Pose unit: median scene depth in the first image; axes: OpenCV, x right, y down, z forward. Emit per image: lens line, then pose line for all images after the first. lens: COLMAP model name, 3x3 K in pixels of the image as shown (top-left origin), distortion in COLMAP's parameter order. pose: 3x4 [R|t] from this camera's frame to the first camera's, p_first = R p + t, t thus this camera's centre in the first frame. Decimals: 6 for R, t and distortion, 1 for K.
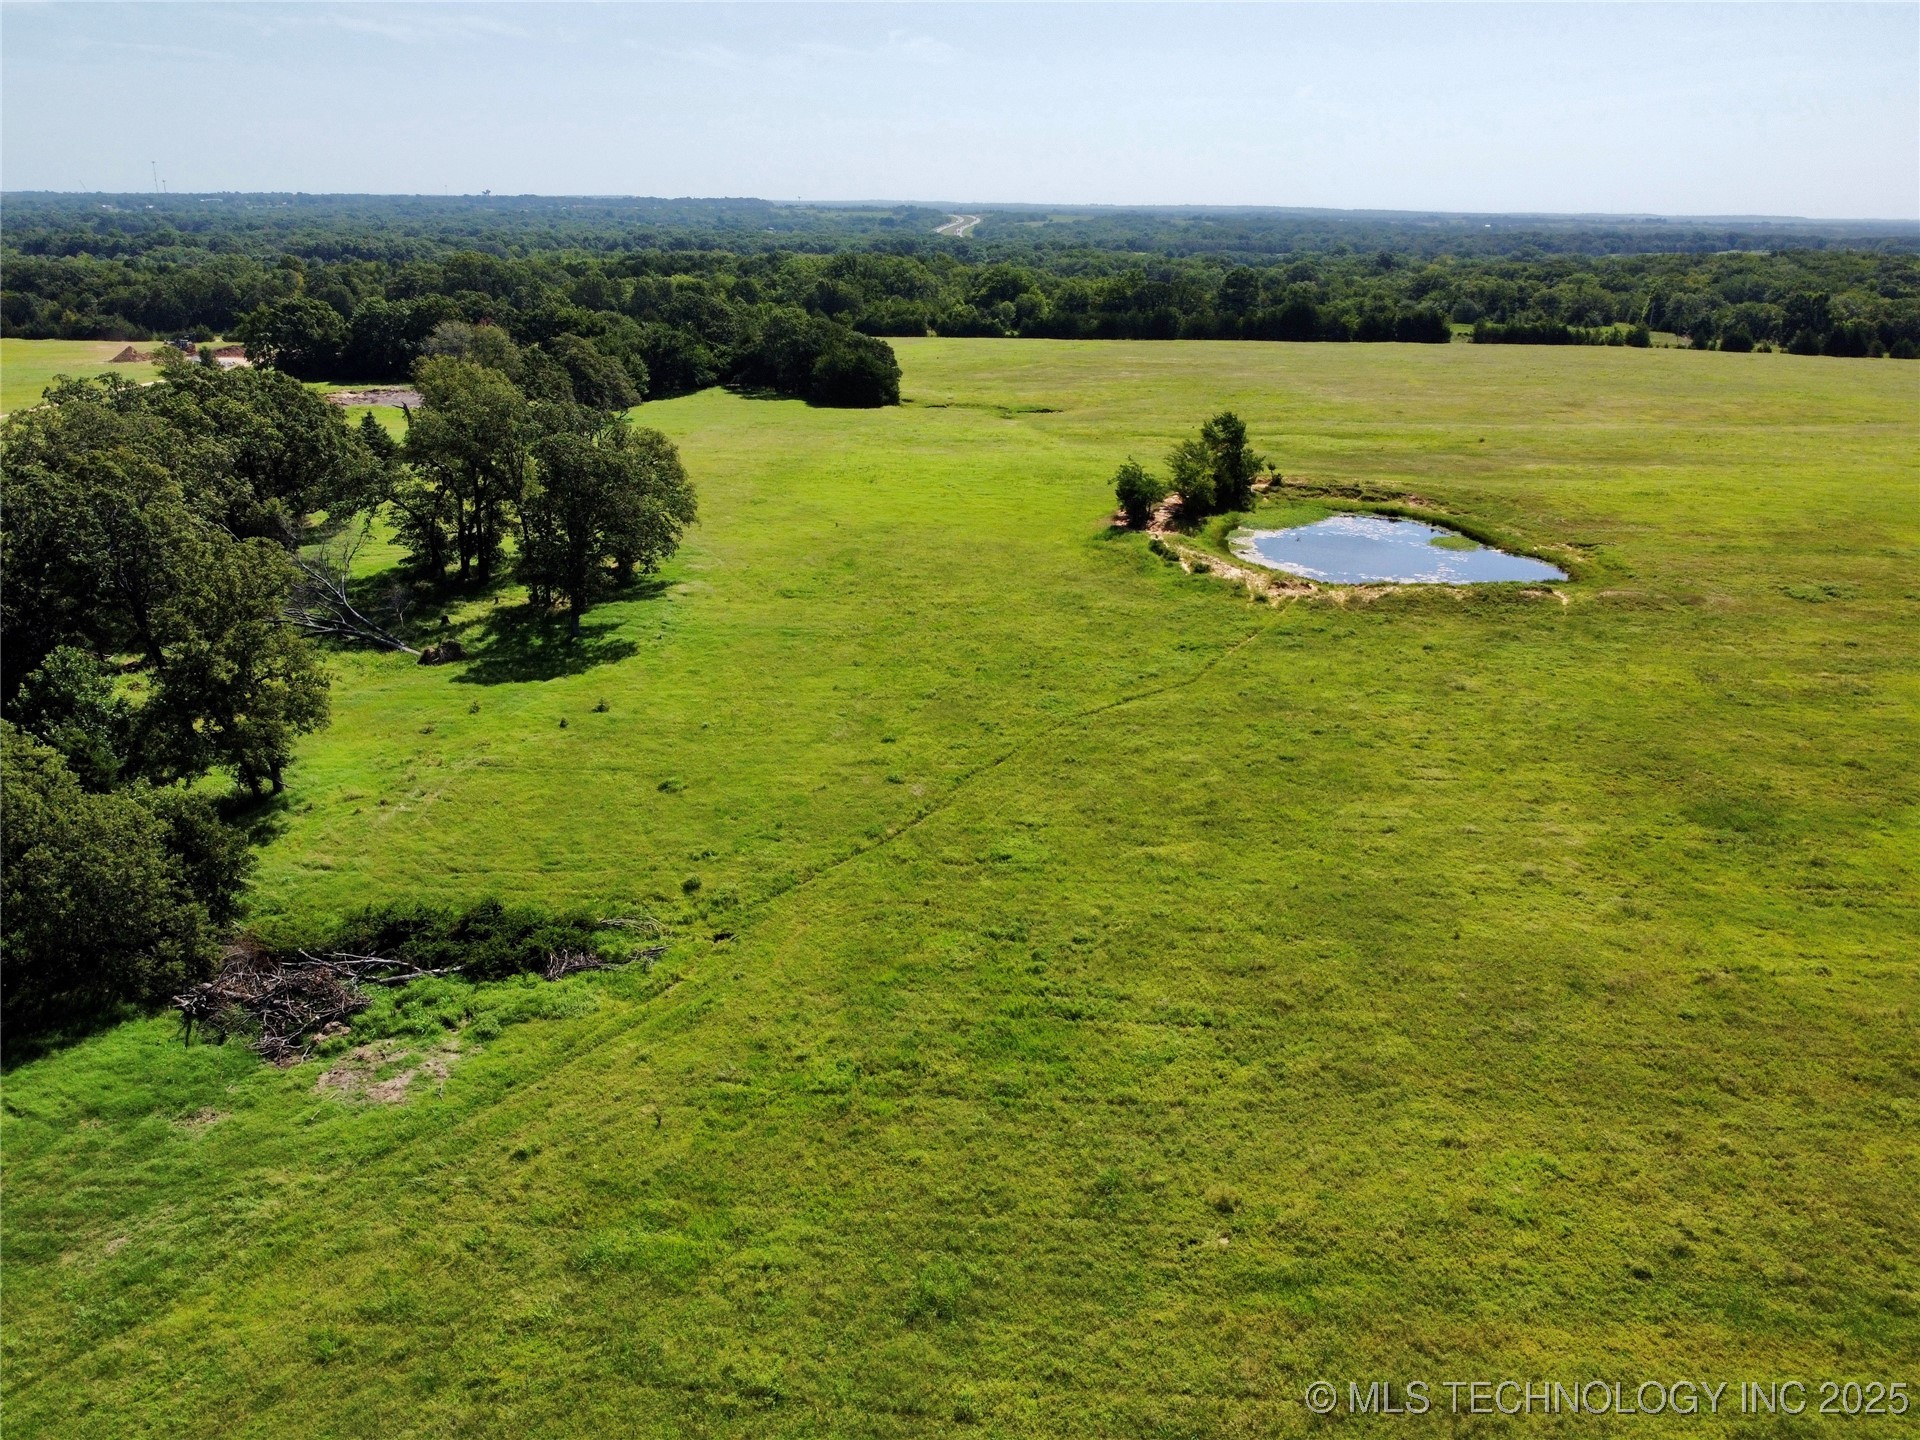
lens RADIAL K [[1455.2, 0, 949.6], [0, 1455.2, 719.7], [0, 0, 1]] dist [-0.002390, -0.004787]
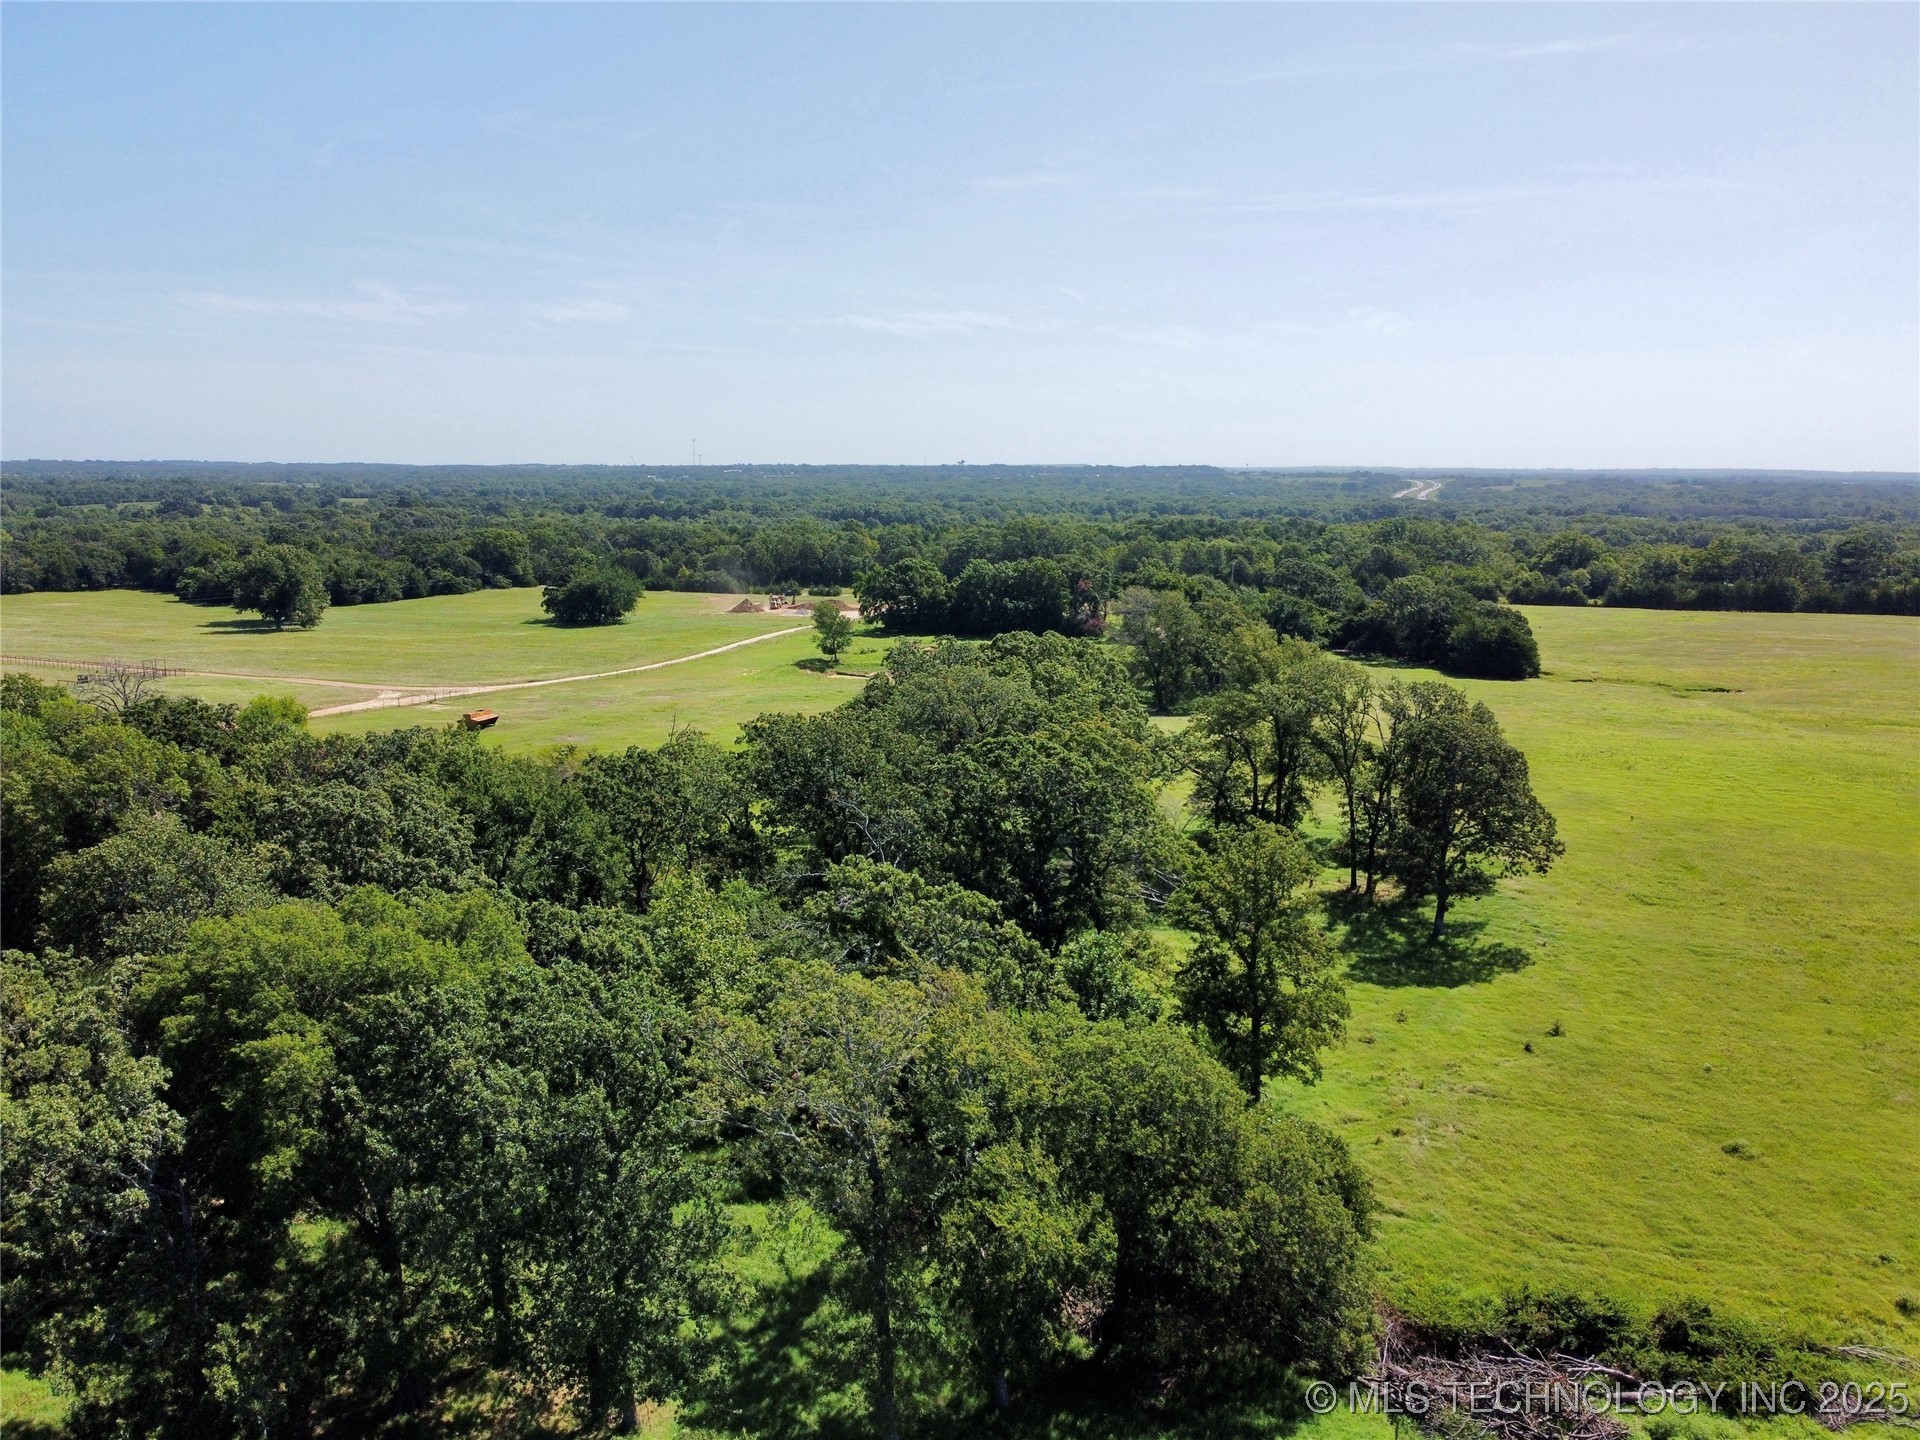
lens RADIAL K [[1455.2, 0, 955.8], [0, 1455.2, 701.8], [0, 0, 1]] dist [-0.002390, -0.004787]
pose [[0.958920, 0.037330, -0.281208, -0.129023], [-0.087941, 0.981586, -0.169574, -0.008342], [0.269700, 0.187338, 0.944546, 0.012891]]
